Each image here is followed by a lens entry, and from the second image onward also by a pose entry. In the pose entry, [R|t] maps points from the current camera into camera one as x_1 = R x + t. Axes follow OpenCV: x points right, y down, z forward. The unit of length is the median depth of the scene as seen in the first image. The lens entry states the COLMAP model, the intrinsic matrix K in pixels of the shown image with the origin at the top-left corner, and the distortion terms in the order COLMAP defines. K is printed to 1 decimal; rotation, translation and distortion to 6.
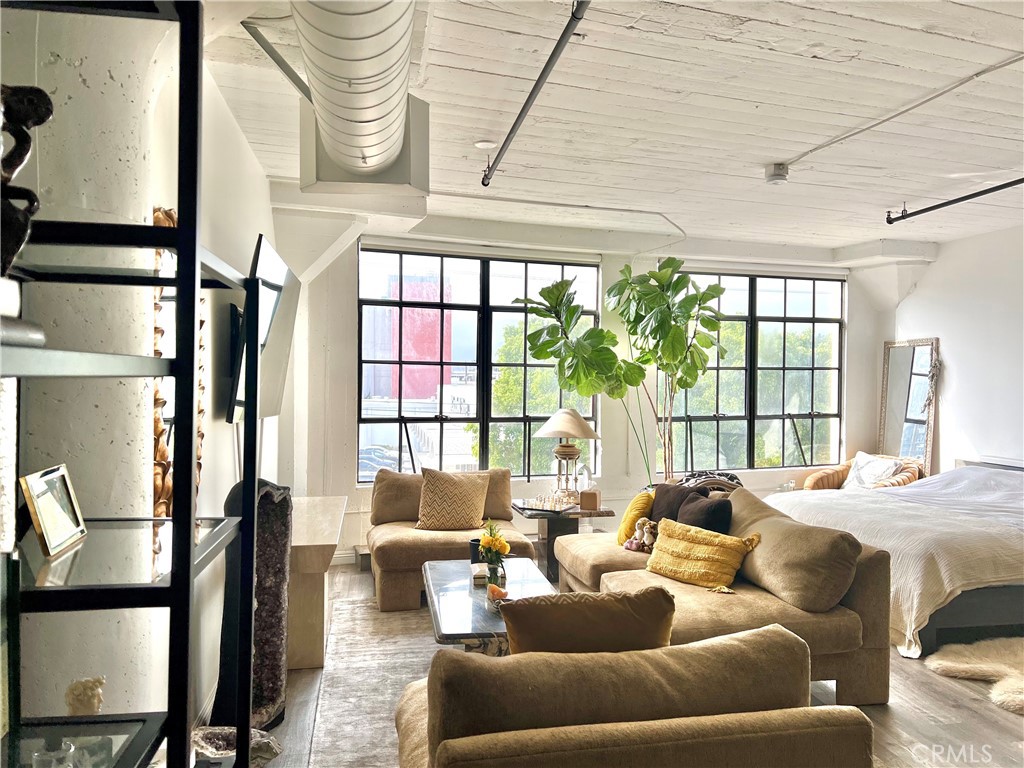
lens RADIAL K [[772.7, 0, 506.6], [0, 772.7, 389.7], [0, 0, 1]] dist [0.063494, -0.074106]
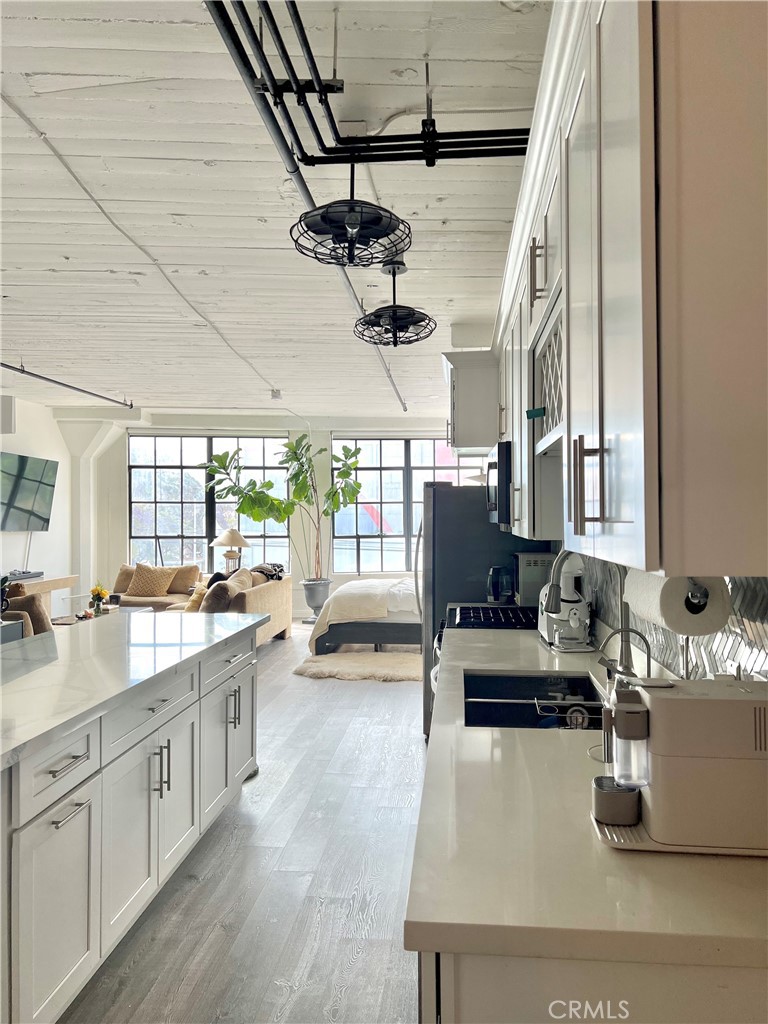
lens RADIAL K [[772.7, 0, 386.0], [0, 772.7, 509.1], [0, 0, 1]] dist [0.063494, -0.074106]
pose [[0.967106, -0.013091, -0.254037, 0.813924], [0.007289, 0.999691, -0.023768, 0.024124], [0.254270, 0.021134, 0.966902, -0.517272]]
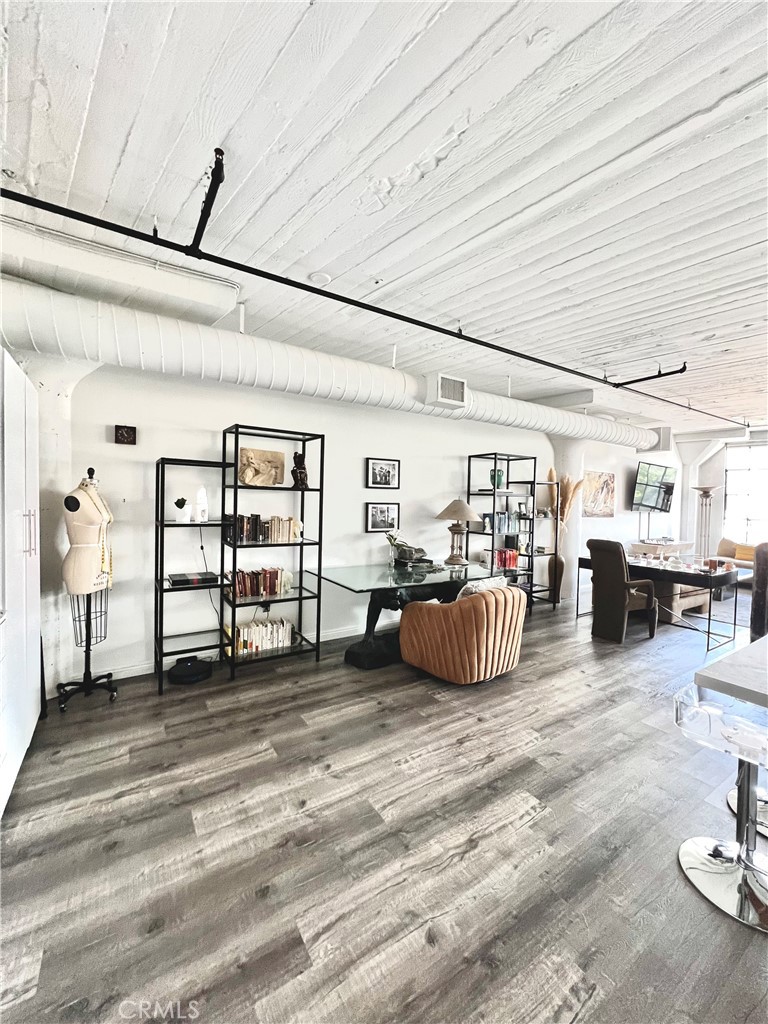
lens RADIAL K [[414.0, 0, 382.8], [0, 414.0, 512.2], [0, 0, 1]] dist [0.004463, -0.001750]
pose [[0.405072, 0.027288, -0.913878, 0.594964], [-0.023476, 0.999535, 0.019440, 0.021498], [0.913984, 0.013579, 0.405524, -0.549476]]
